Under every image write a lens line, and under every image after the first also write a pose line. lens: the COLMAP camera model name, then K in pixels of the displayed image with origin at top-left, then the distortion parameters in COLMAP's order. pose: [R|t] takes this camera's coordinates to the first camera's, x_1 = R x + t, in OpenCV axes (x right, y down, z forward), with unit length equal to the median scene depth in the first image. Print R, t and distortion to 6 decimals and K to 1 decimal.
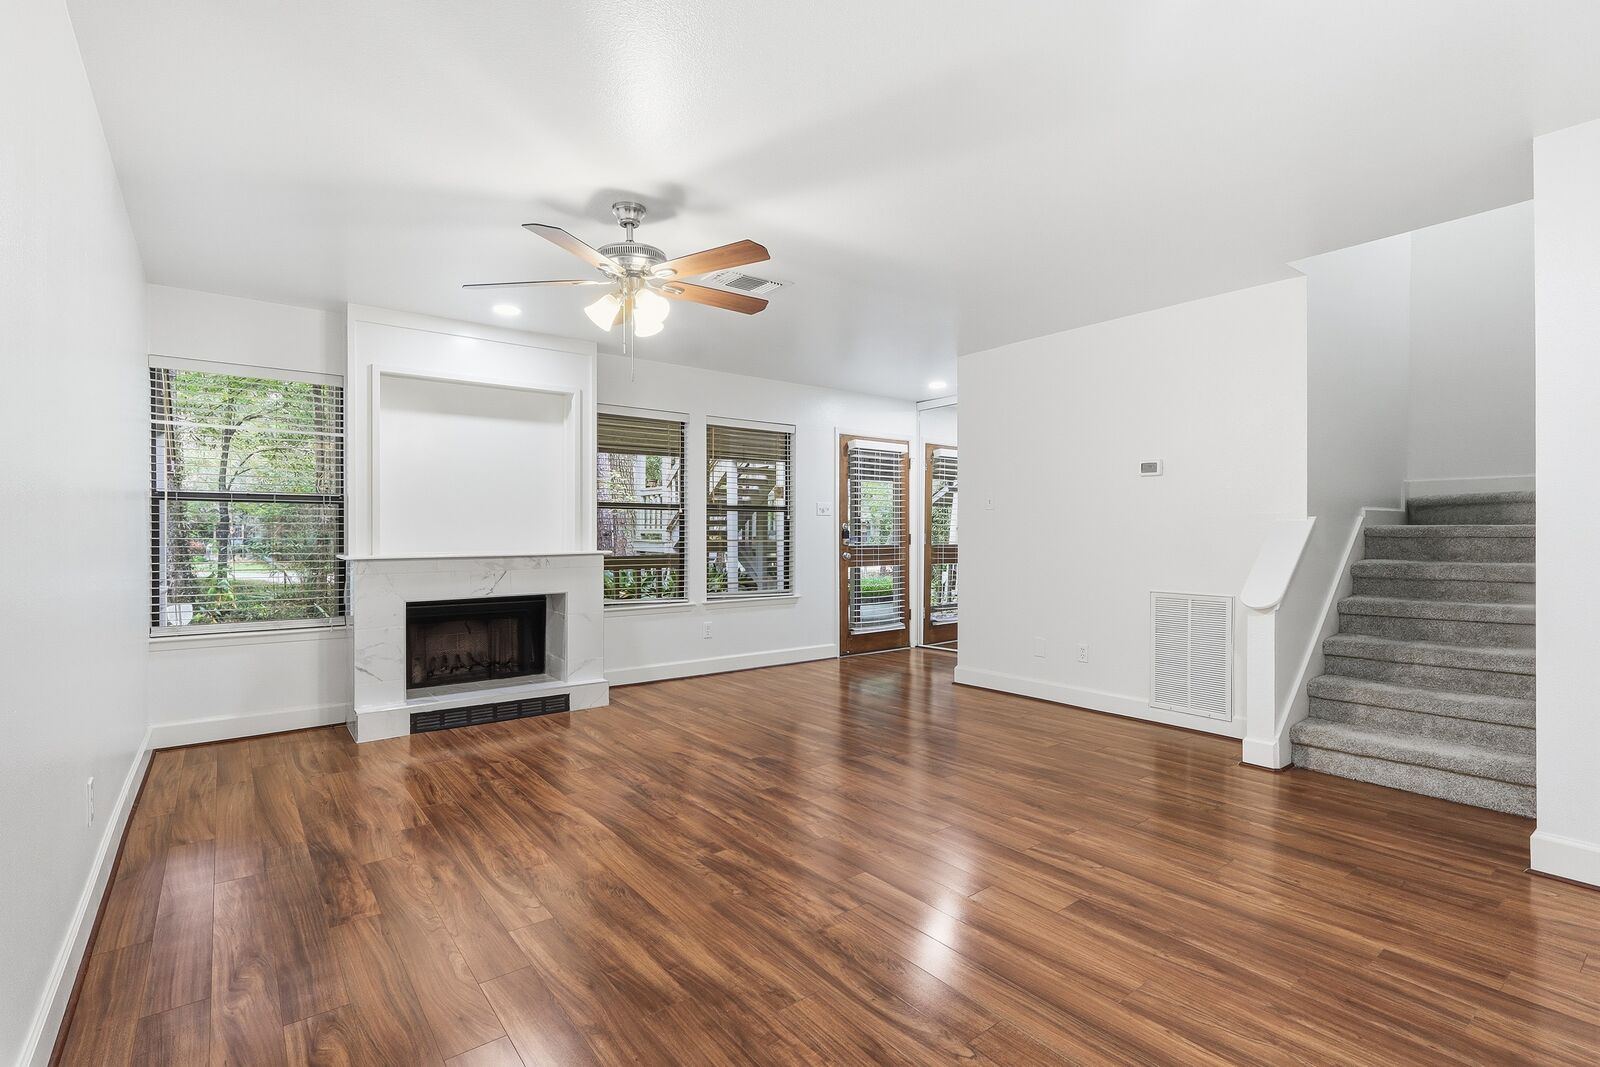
lens RADIAL K [[743.8, 0, 811.2], [0, 743.8, 530.5], [0, 0, 1]] dist [-0.002152, 0.000849]
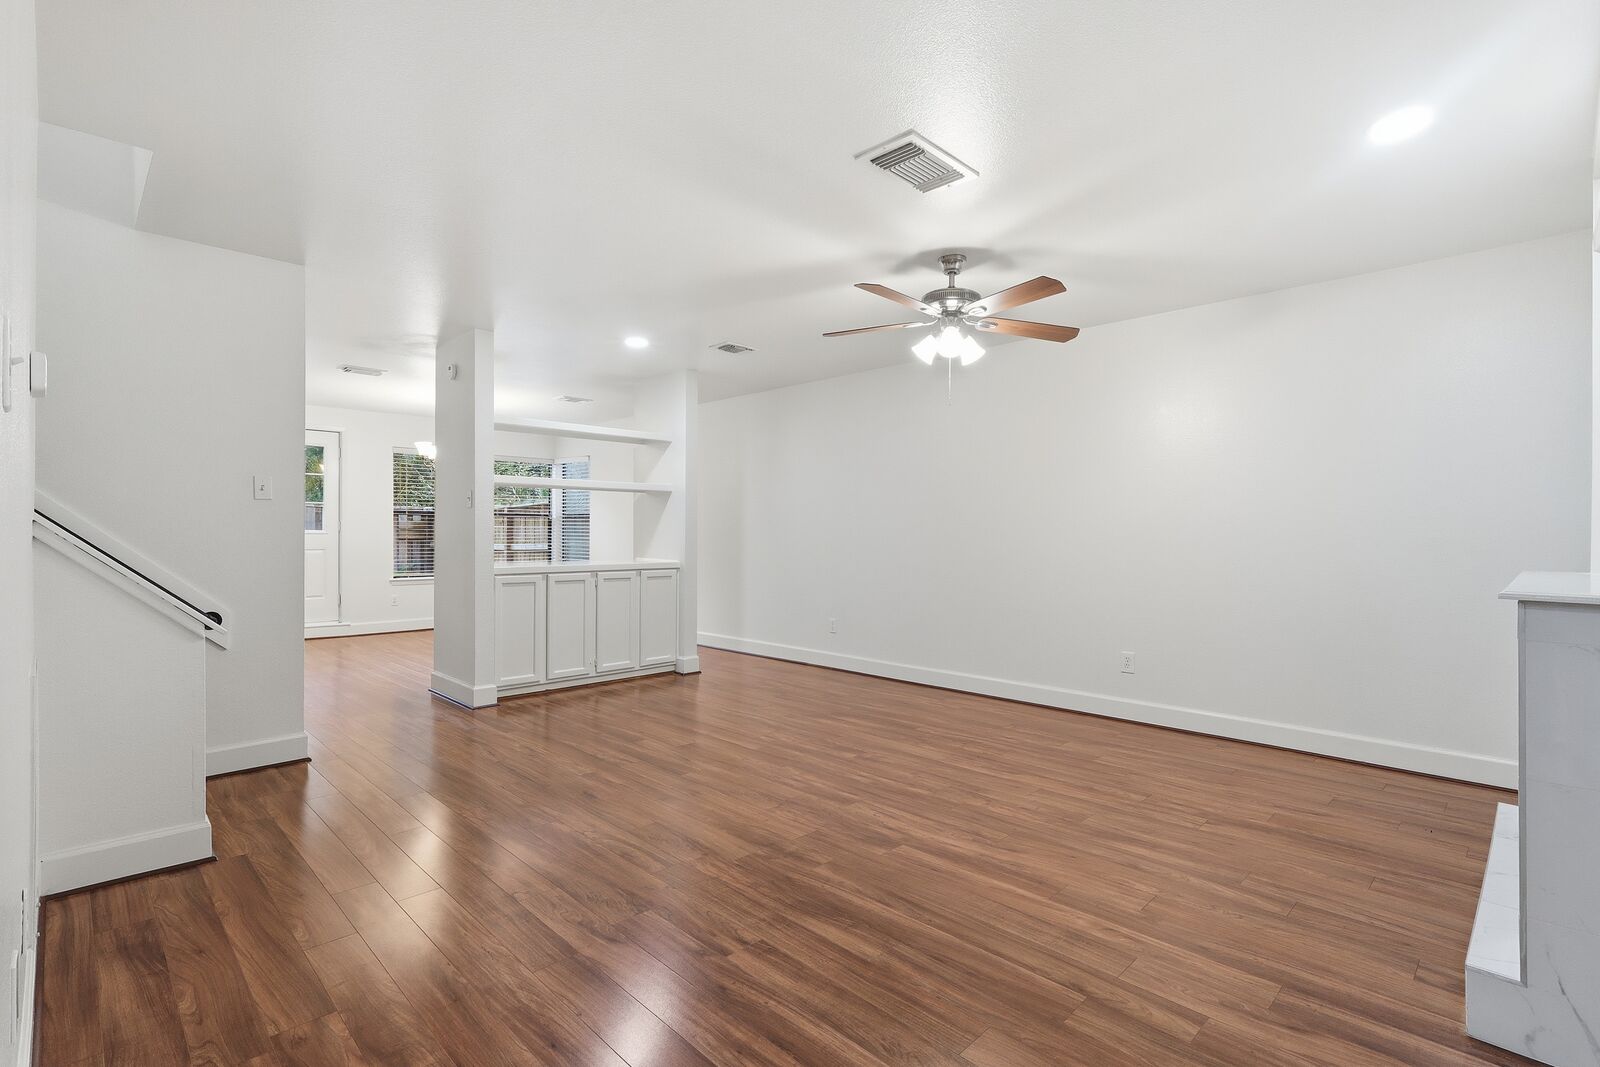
lens RADIAL K [[743.8, 0, 793.1], [0, 743.8, 535.4], [0, 0, 1]] dist [-0.002152, 0.000849]
pose [[-0.995179, -0.001810, -0.098055, 0.114966], [-0.001897, 0.999998, 0.000787, 0.004520], [0.098054, 0.000970, -0.995181, 2.014045]]
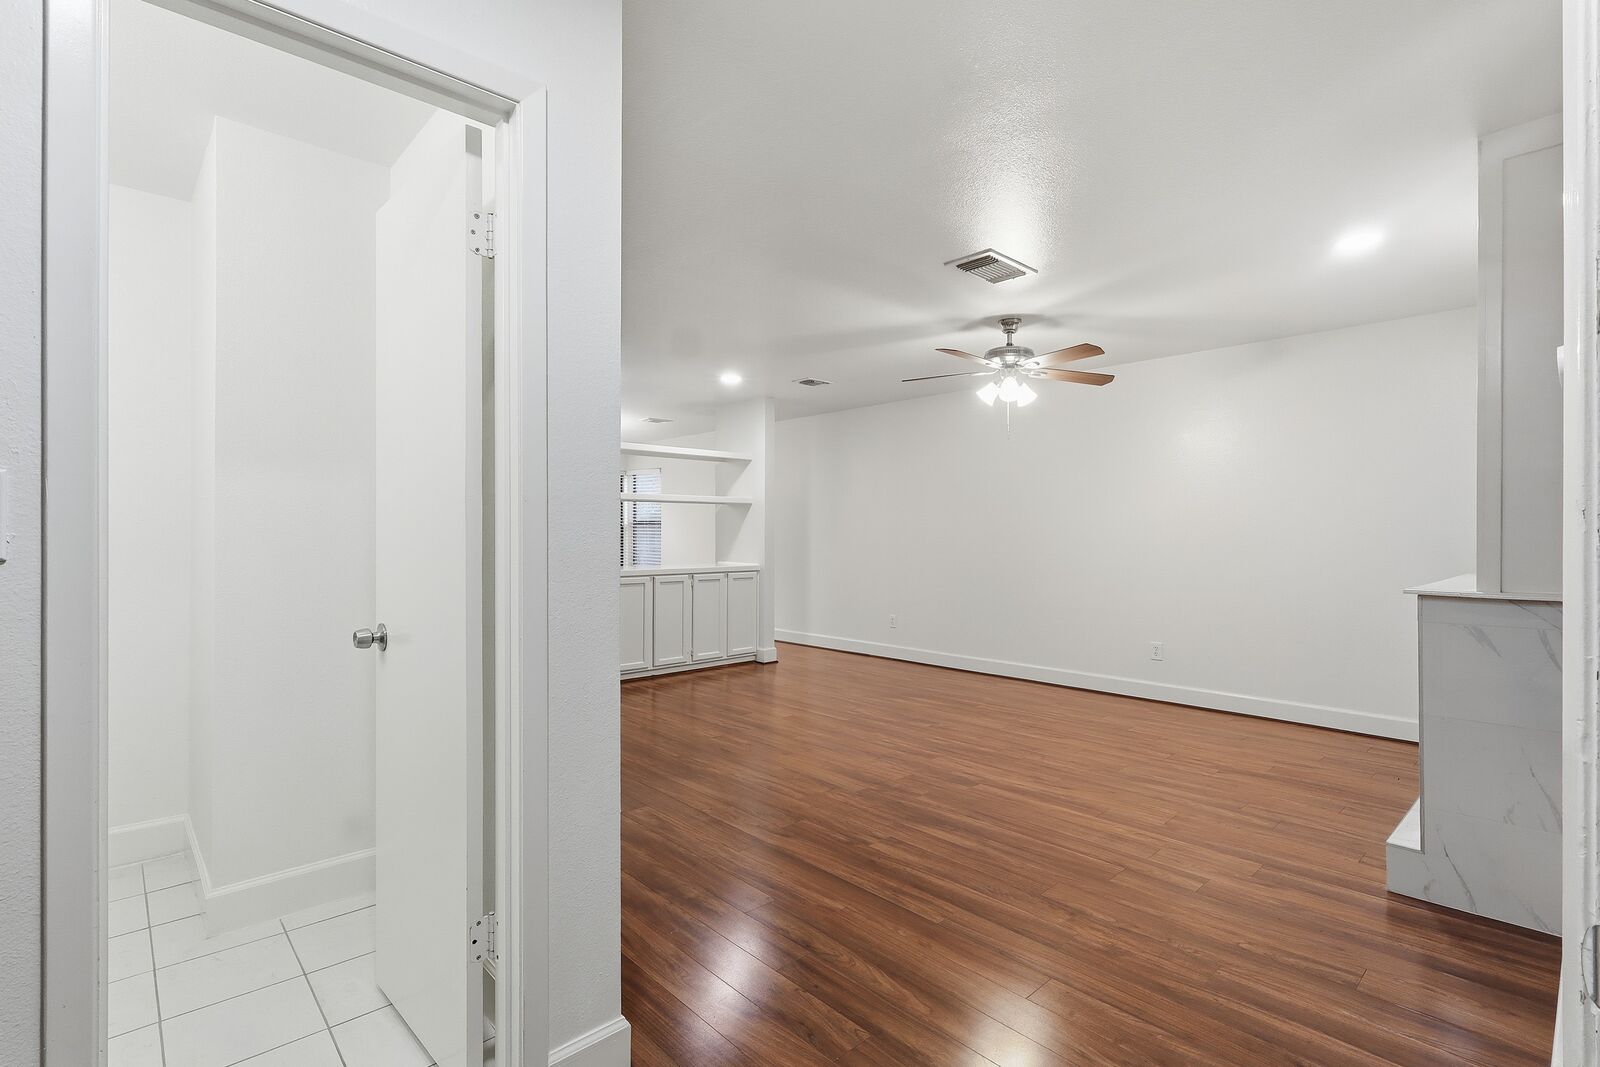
lens RADIAL K [[743.8, 0, 793.9], [0, 743.8, 534.4], [0, 0, 1]] dist [-0.002152, 0.000849]
pose [[-0.997958, 0.001213, -0.063855, 0.255691], [0.001331, 0.999997, -0.001810, -0.012775], [0.063852, -0.001891, -0.997958, 2.274268]]
